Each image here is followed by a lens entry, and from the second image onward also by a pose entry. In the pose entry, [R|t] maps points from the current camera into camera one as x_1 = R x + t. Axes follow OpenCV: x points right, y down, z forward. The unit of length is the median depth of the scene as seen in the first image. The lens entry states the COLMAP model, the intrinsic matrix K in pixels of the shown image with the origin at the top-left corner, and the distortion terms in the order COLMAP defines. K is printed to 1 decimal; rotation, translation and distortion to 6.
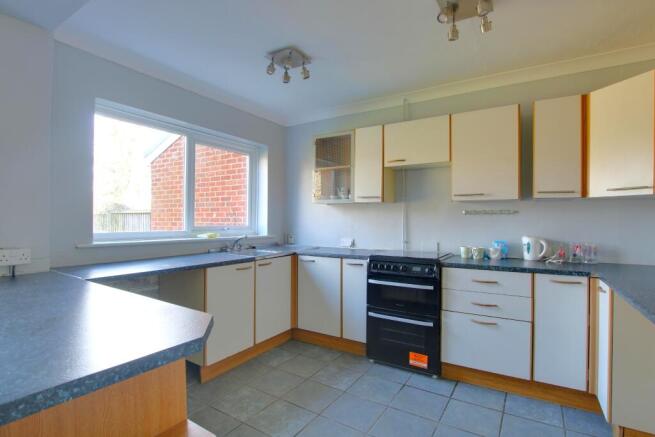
lens RADIAL K [[320.6, 0, 327.5], [0, 320.6, 218.5], [0, 0, 1]] dist [-0.004607, -0.000136]
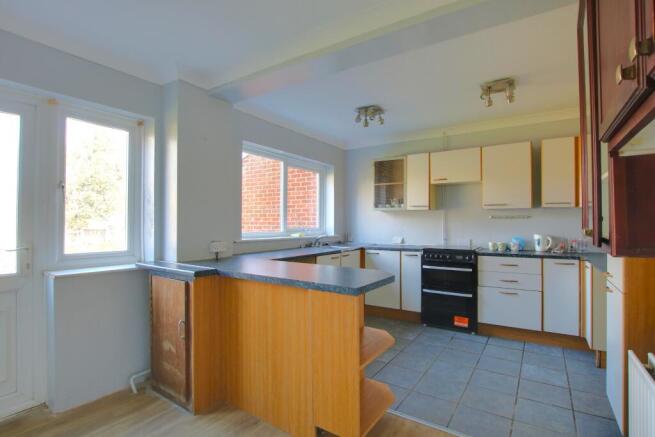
lens RADIAL K [[324.5, 0, 327.5], [0, 324.5, 218.5], [0, 0, 1]] dist [0.001292, 0.000225]
pose [[0.999936, -0.004340, -0.010444, -0.271167], [0.004238, 0.999943, -0.009755, -0.002711], [0.010486, 0.009710, 0.999898, -0.417188]]
